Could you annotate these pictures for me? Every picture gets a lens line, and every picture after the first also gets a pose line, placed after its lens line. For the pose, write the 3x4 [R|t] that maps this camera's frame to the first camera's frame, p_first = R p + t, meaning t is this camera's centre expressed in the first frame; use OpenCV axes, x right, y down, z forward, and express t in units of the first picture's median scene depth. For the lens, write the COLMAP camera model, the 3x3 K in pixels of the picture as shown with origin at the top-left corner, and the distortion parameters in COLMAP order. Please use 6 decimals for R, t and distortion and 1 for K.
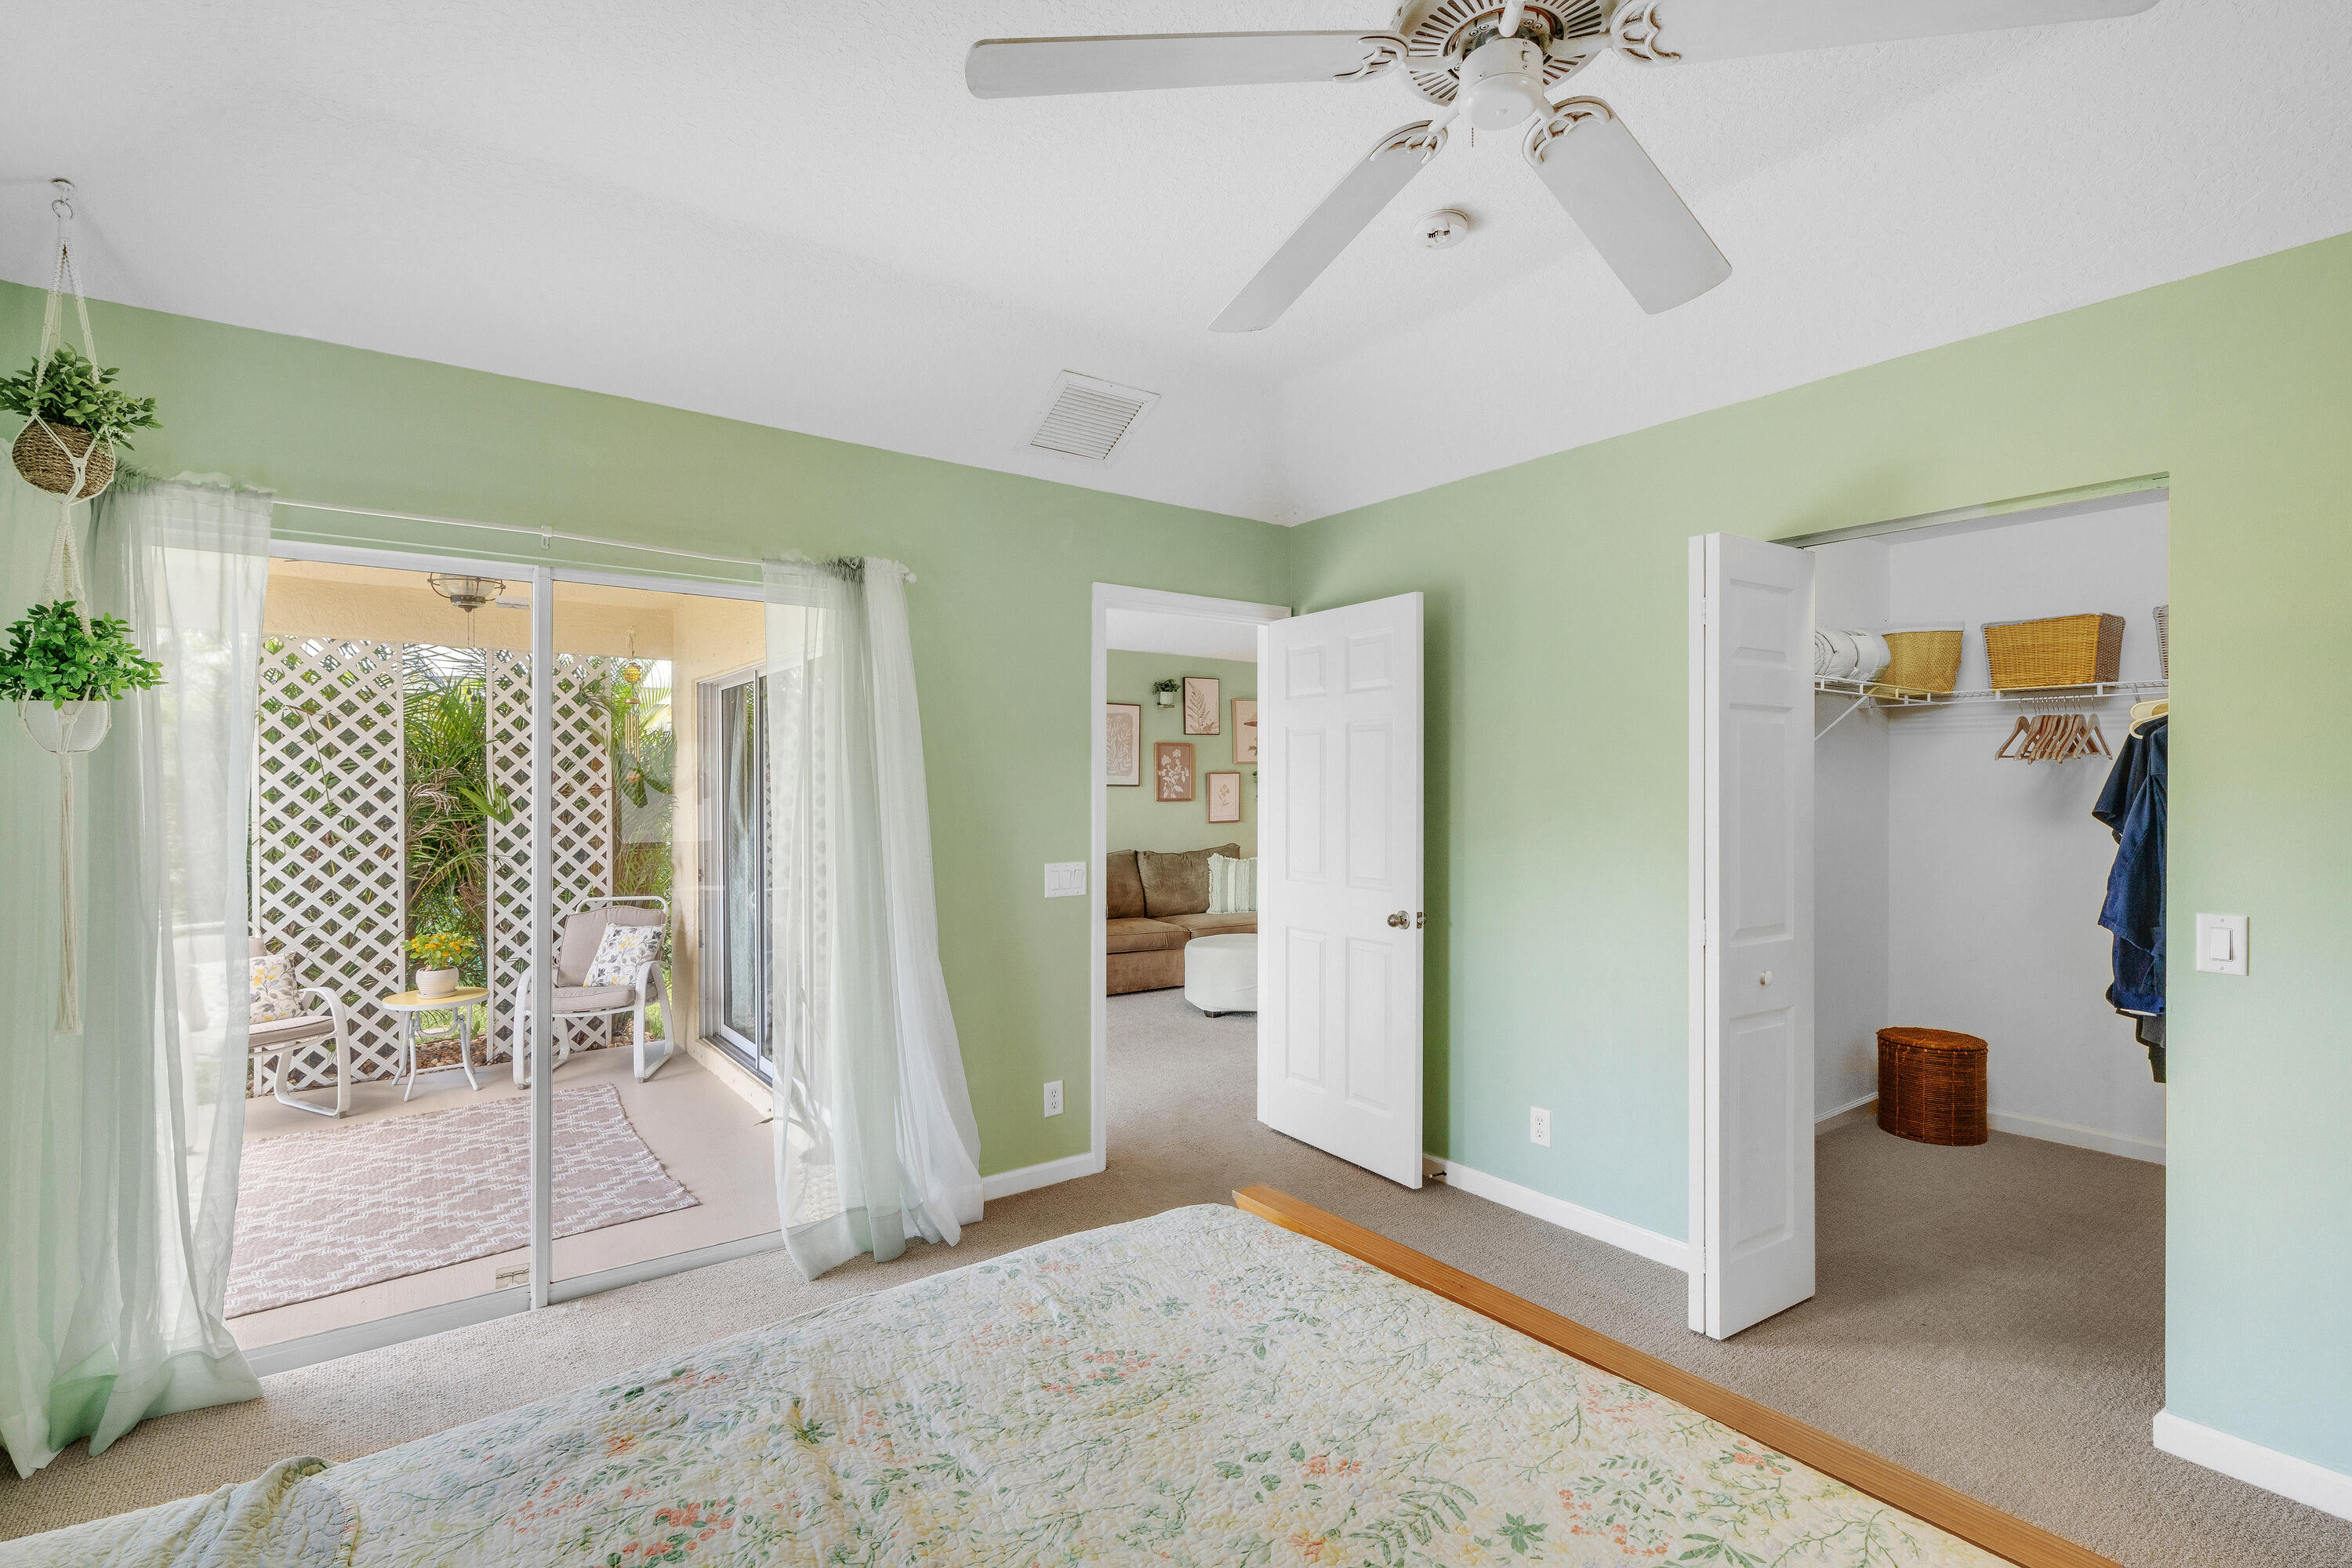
lens RADIAL K [[1055.3, 0, 1182.0], [0, 1055.3, 782.3], [0, 0, 1]] dist [0.000541, -0.000044]
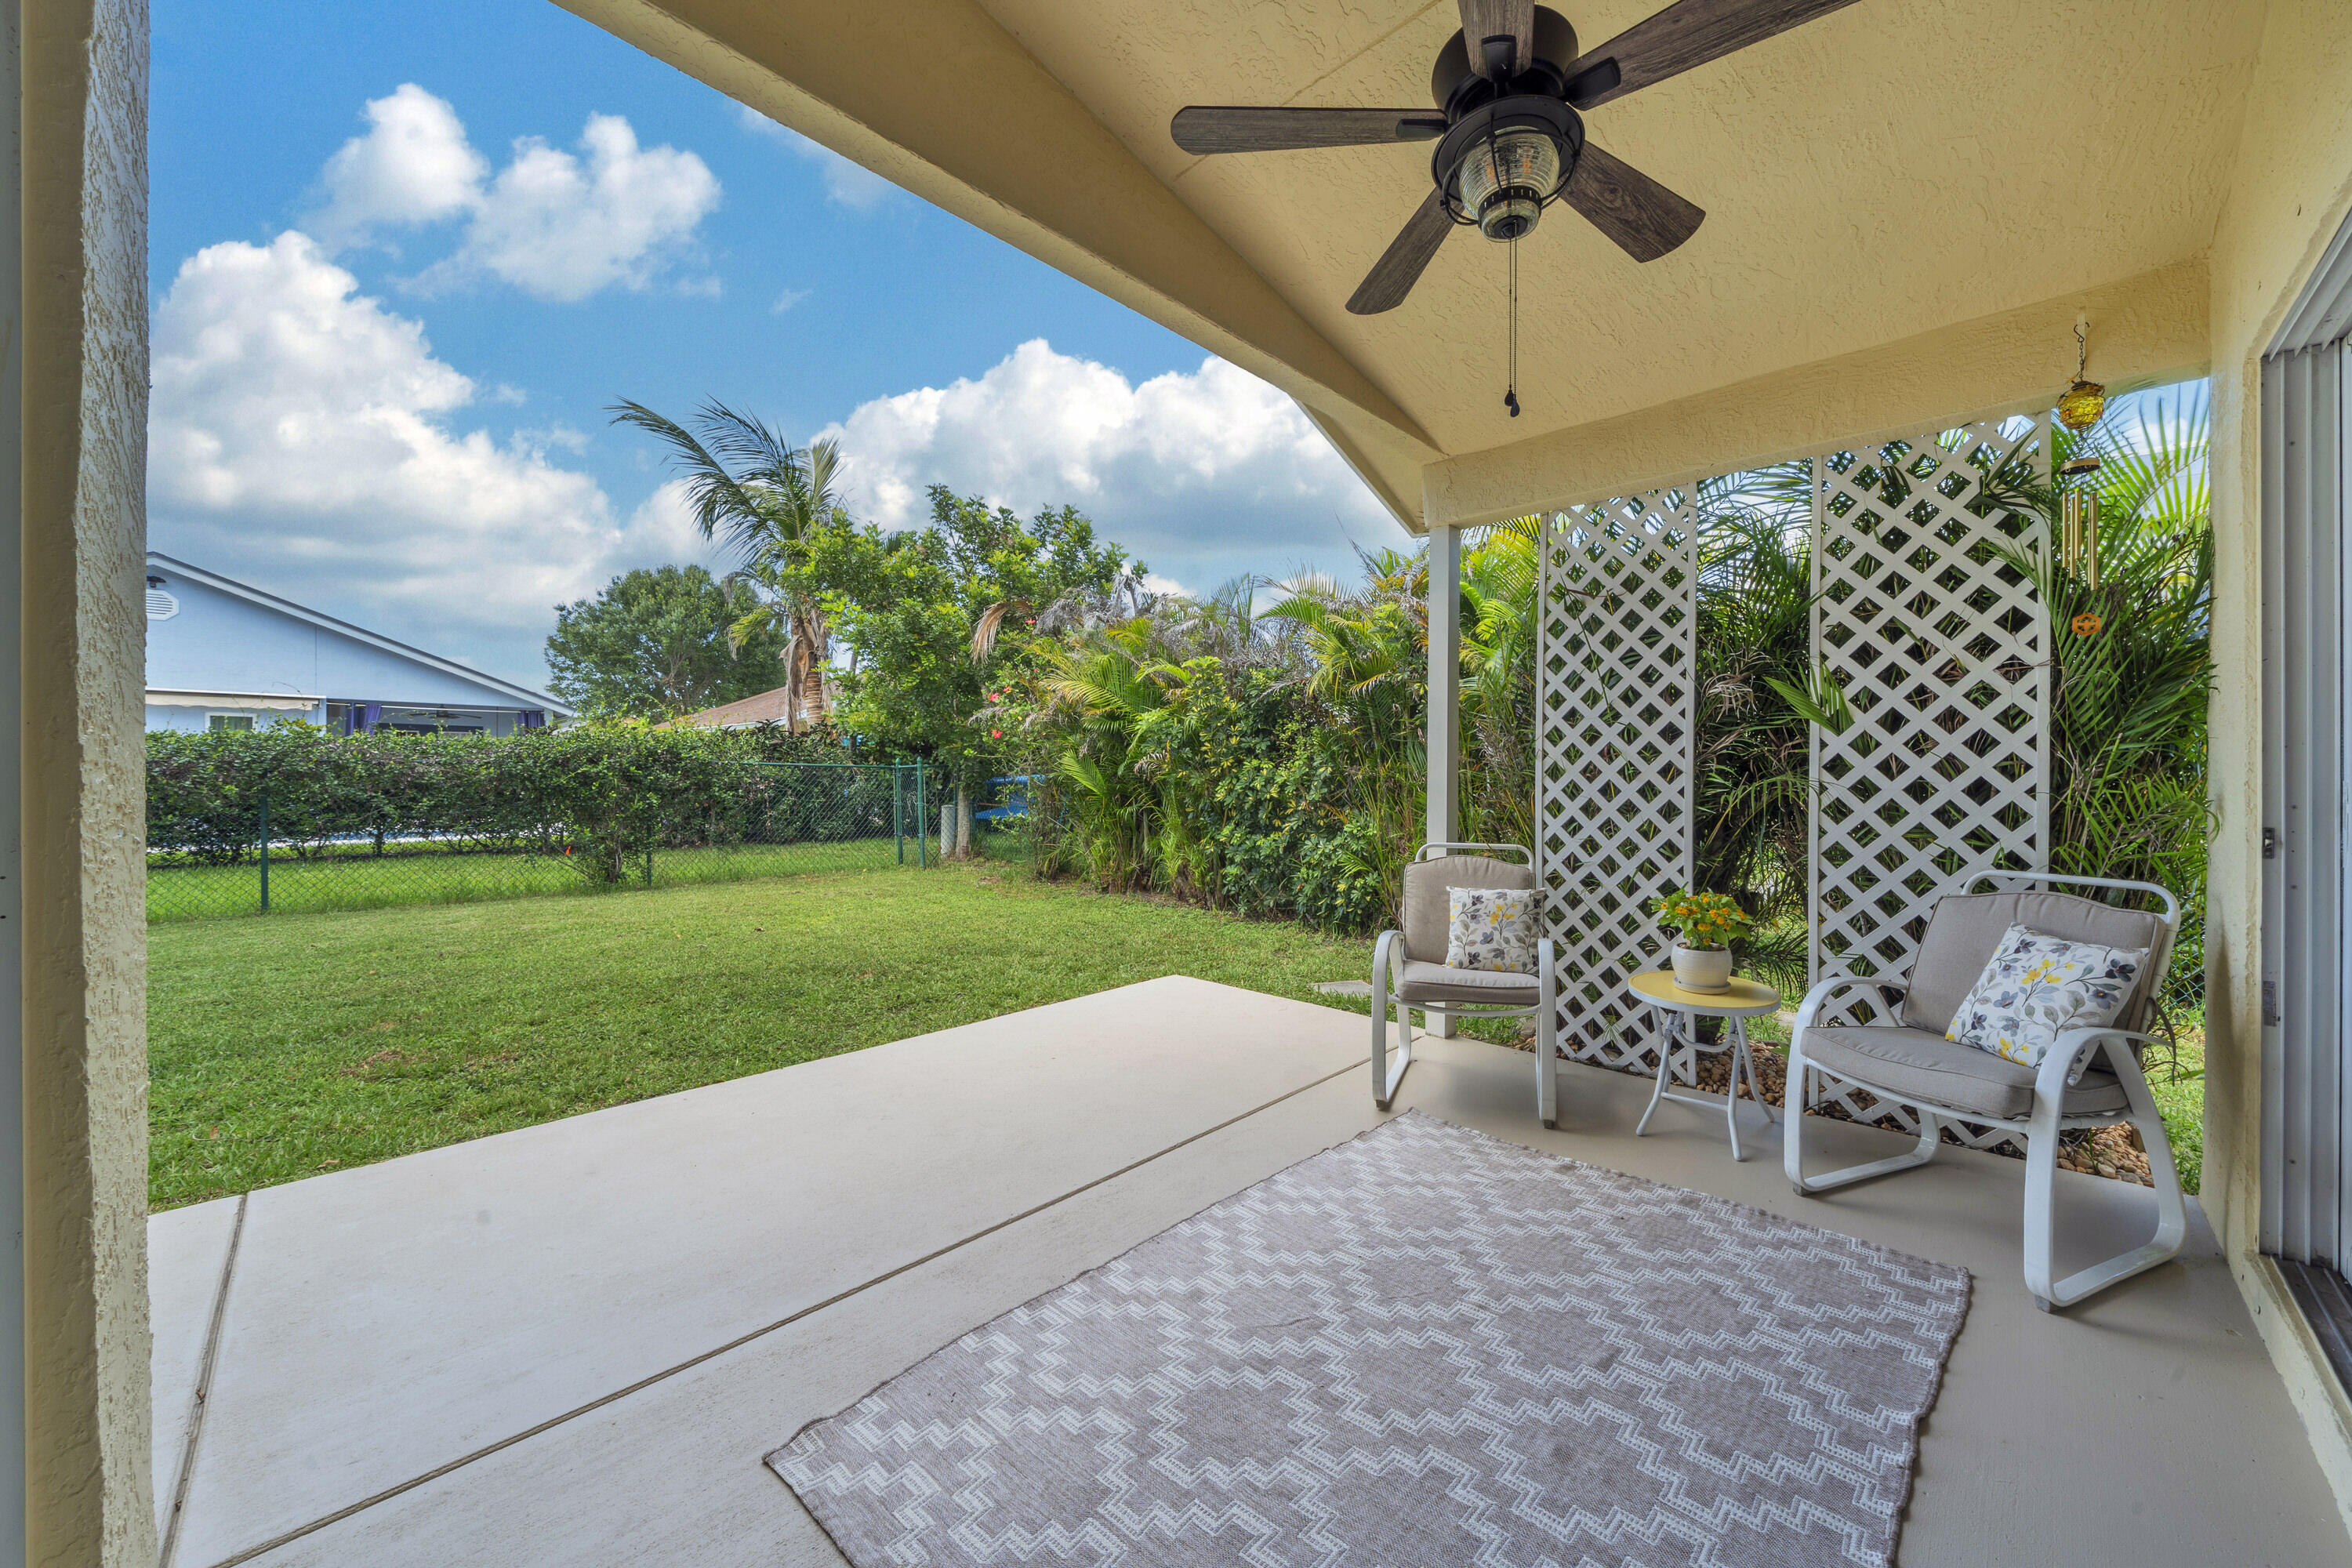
lens RADIAL K [[891.4, 0, 1185.7], [0, 891.4, 770.7], [0, 0, 1]] dist [-0.003697, -0.000358]
pose [[0.188784, 0.007143, -0.981993, -0.212383], [0.001590, 0.999970, 0.007579, 0.059319], [0.982017, -0.002992, 0.188767, 0.550957]]
